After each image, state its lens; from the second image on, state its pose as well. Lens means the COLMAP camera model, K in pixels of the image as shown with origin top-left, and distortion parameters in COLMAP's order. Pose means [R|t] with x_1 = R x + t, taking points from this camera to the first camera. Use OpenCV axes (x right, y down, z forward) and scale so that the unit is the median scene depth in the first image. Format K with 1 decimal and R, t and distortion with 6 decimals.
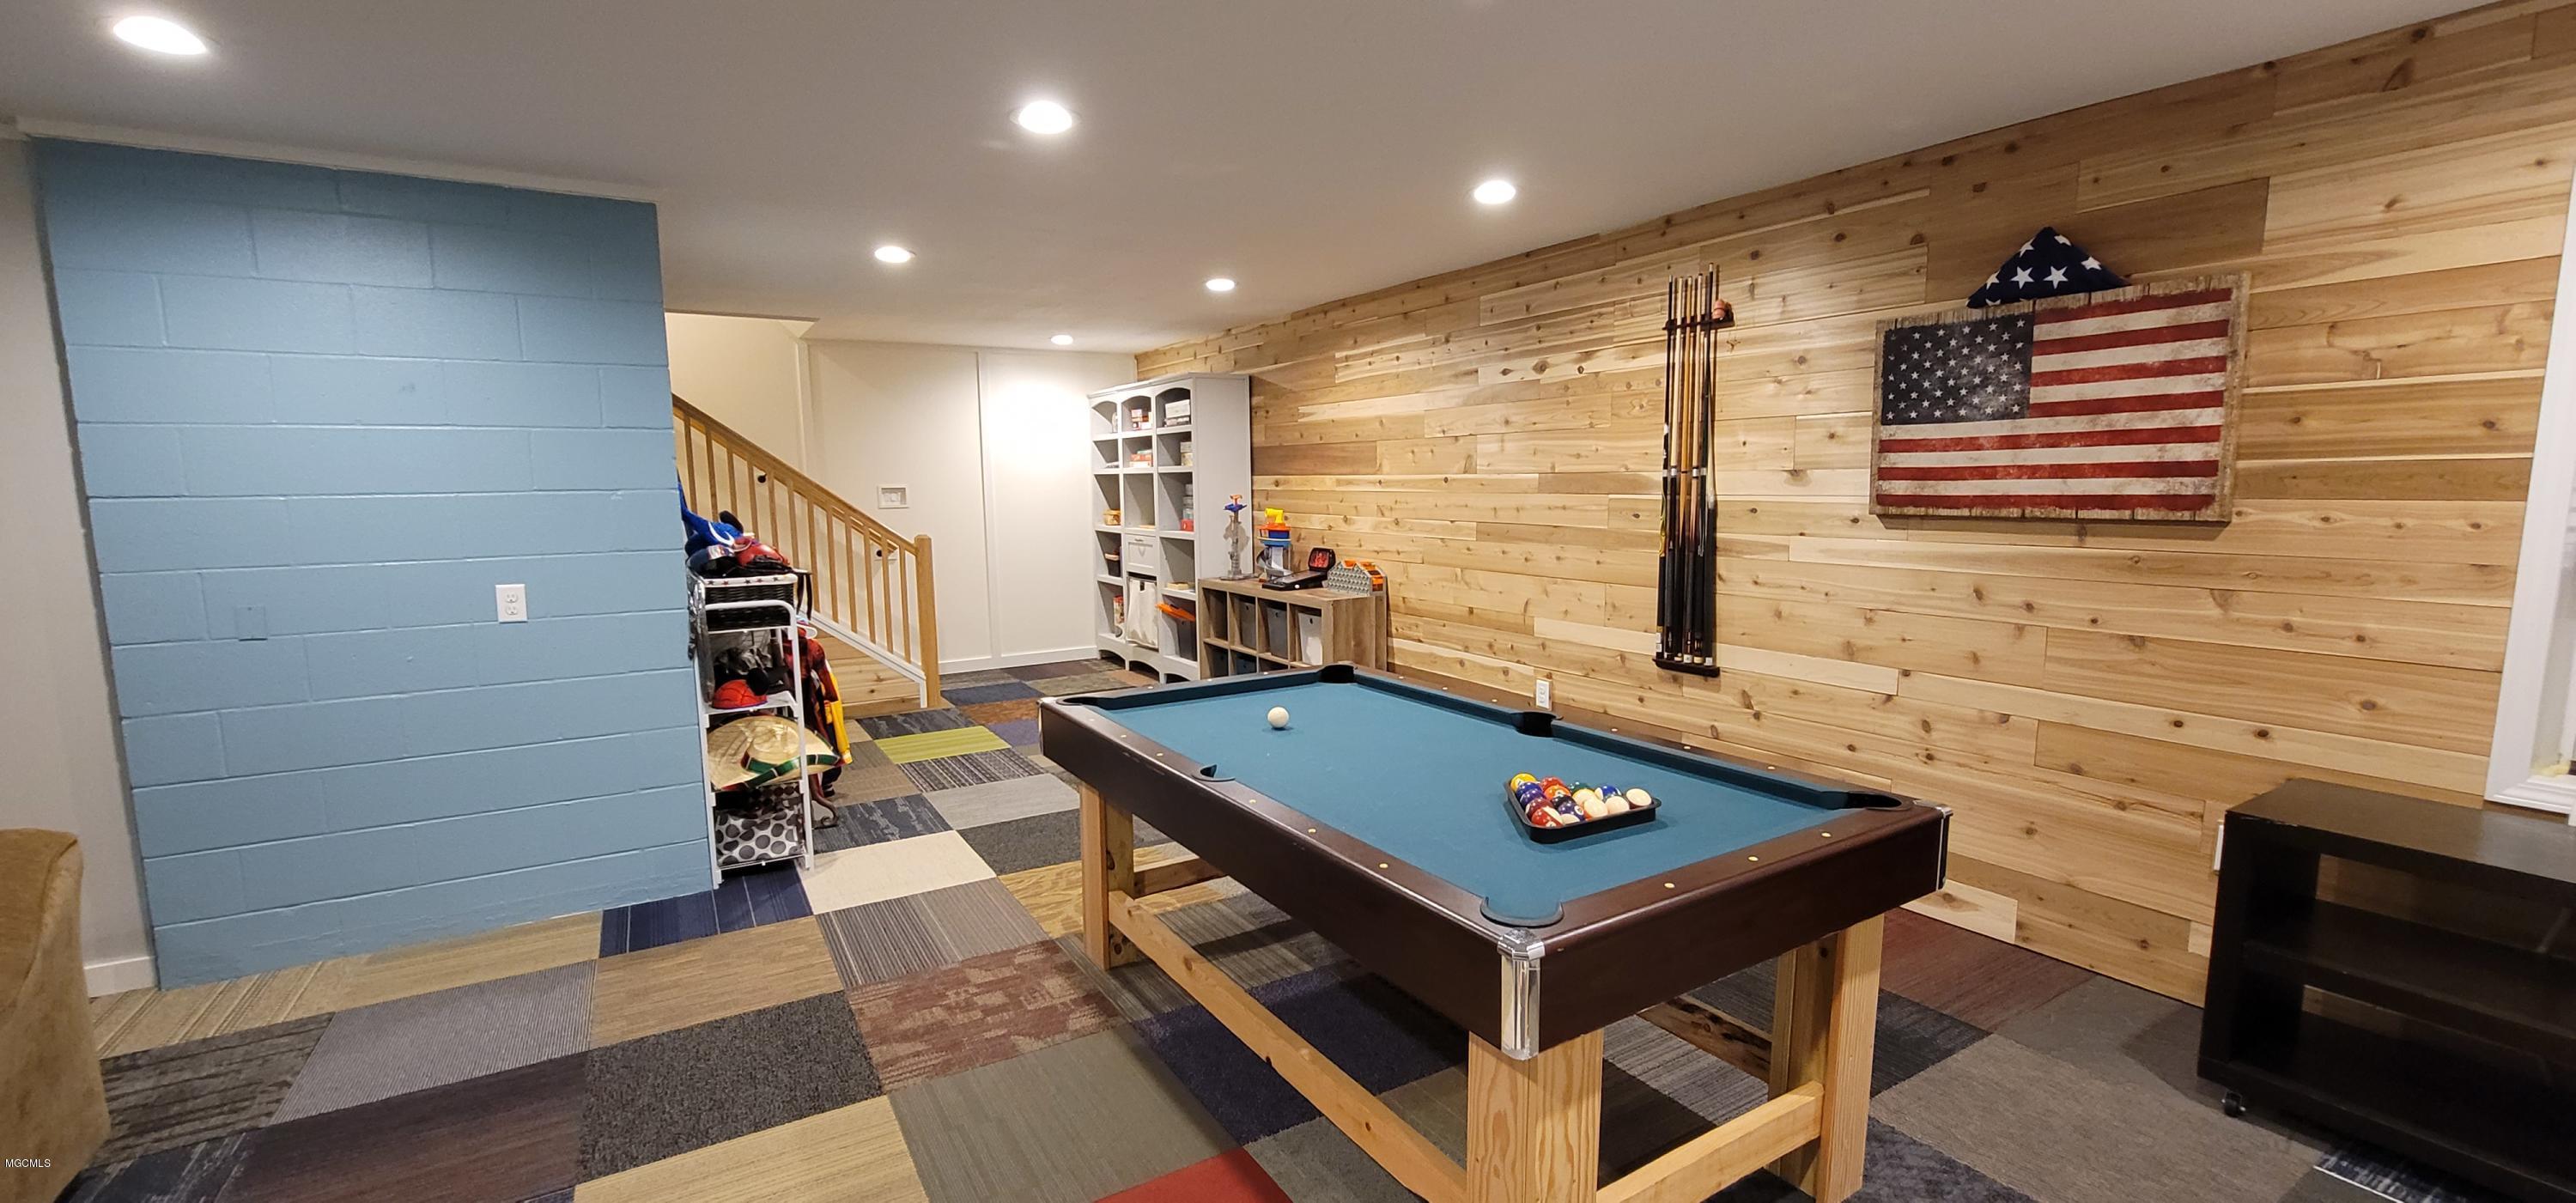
lens RADIAL K [[1048.3, 0, 1263.4], [0, 1048.3, 609.0], [0, 0, 1]] dist [-0.001324, -0.000006]
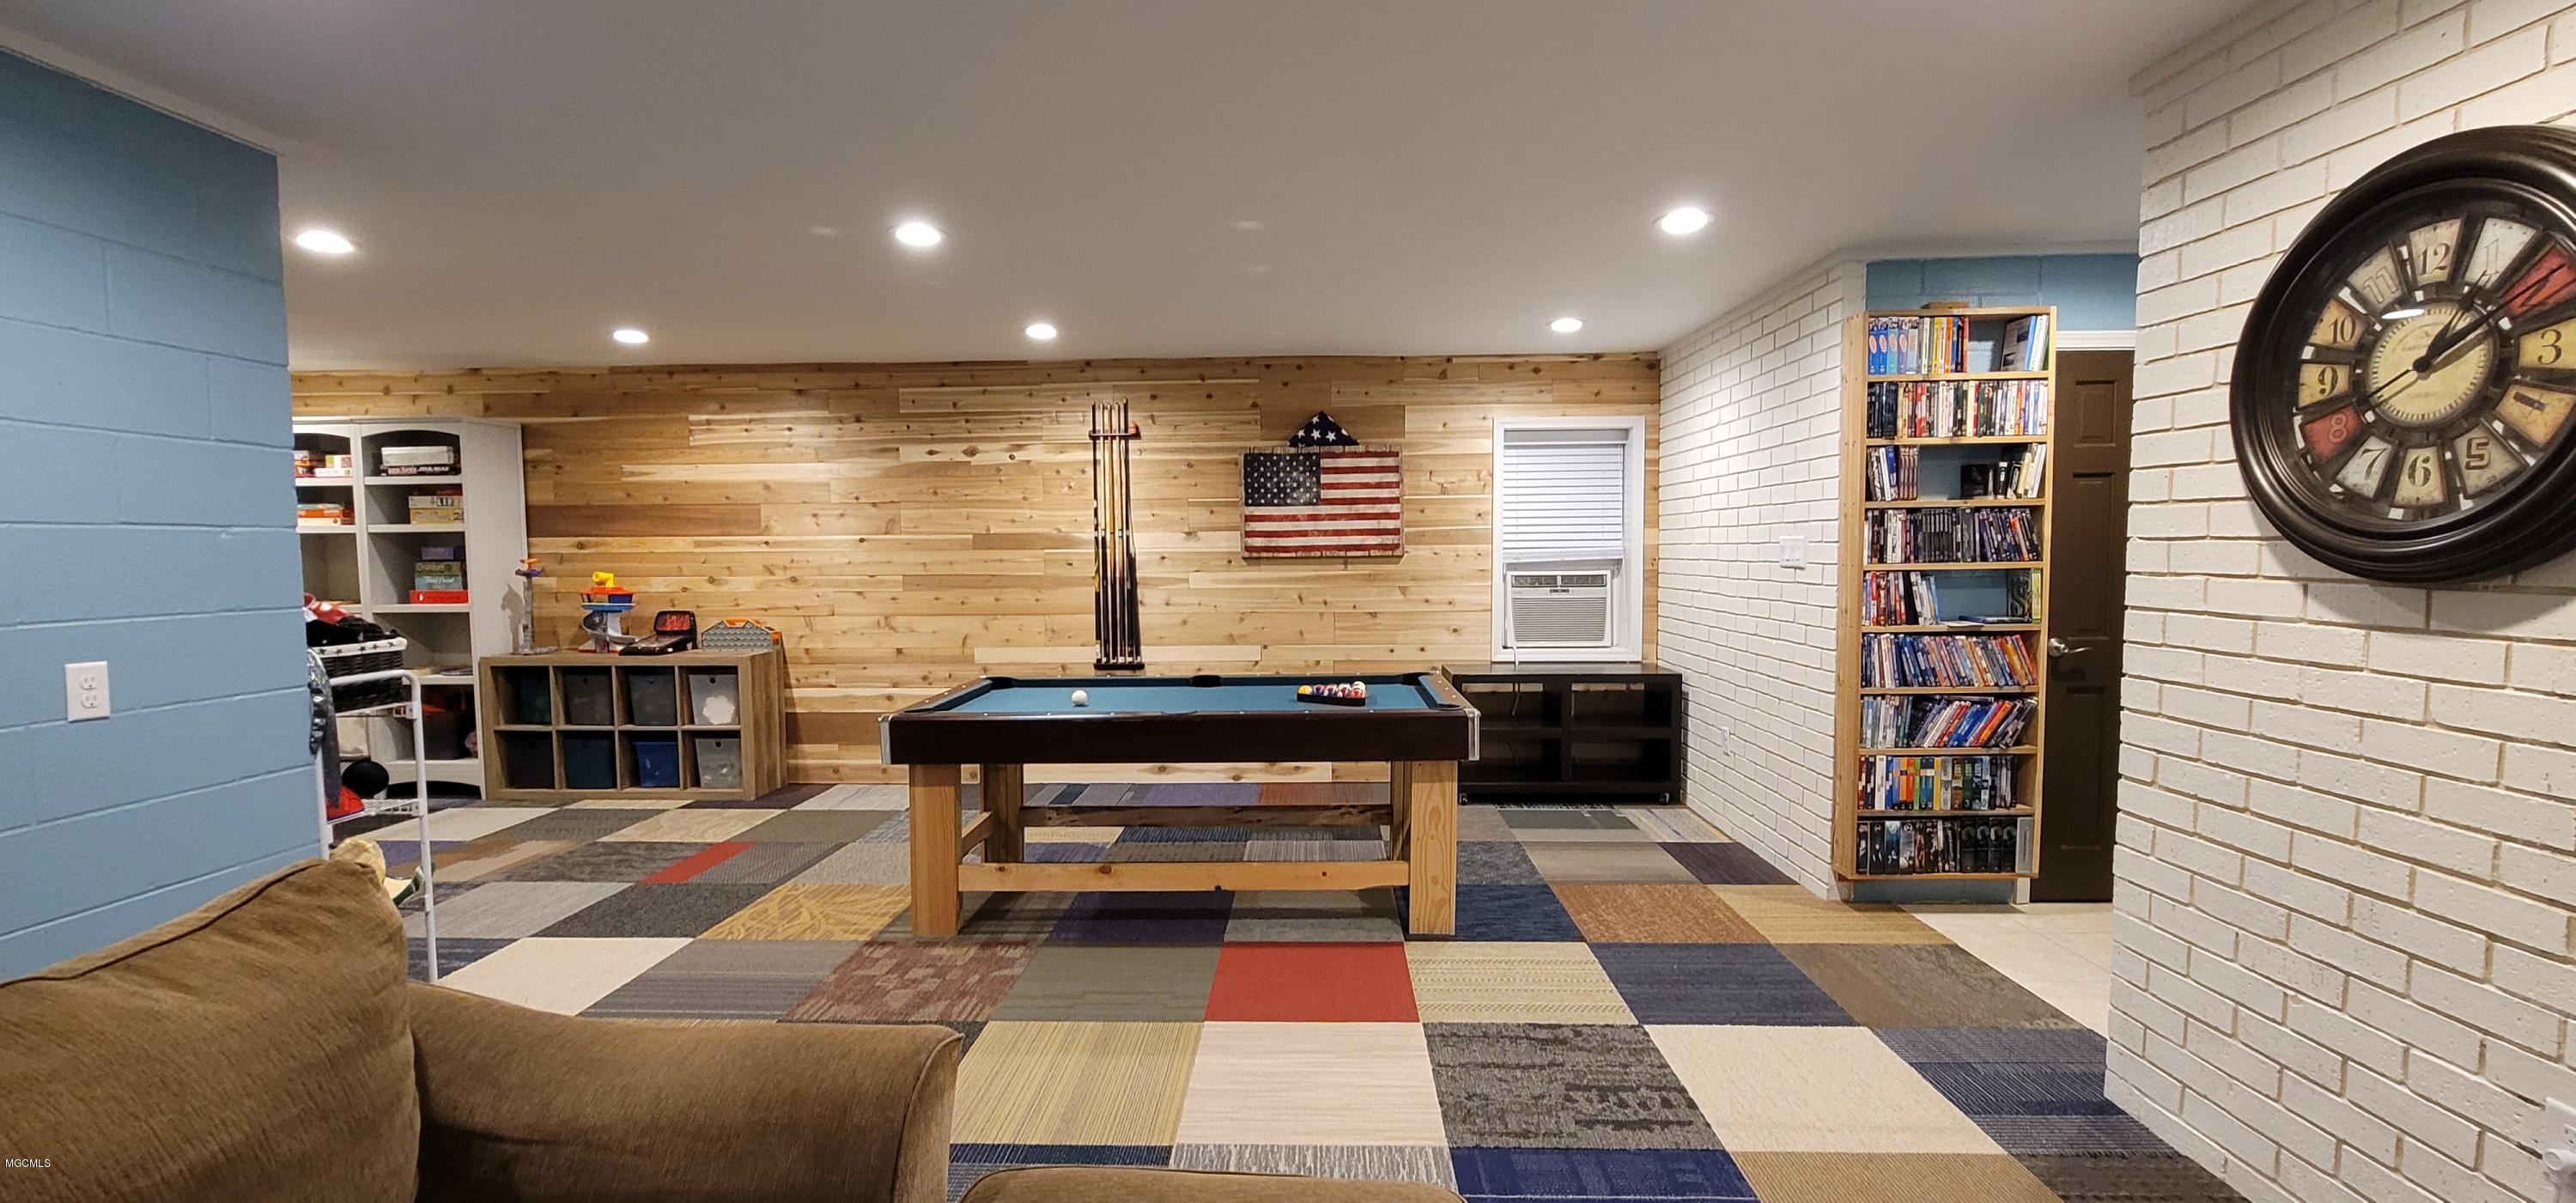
lens RADIAL K [[1048.3, 0, 1265.7], [0, 1048.3, 609.9], [0, 0, 1]] dist [-0.001324, -0.000006]
pose [[0.557473, -0.042046, 0.829130, -0.763486], [0.105618, 0.994193, -0.020597, 0.032382], [-0.823449, 0.099054, 0.558677, 0.008016]]
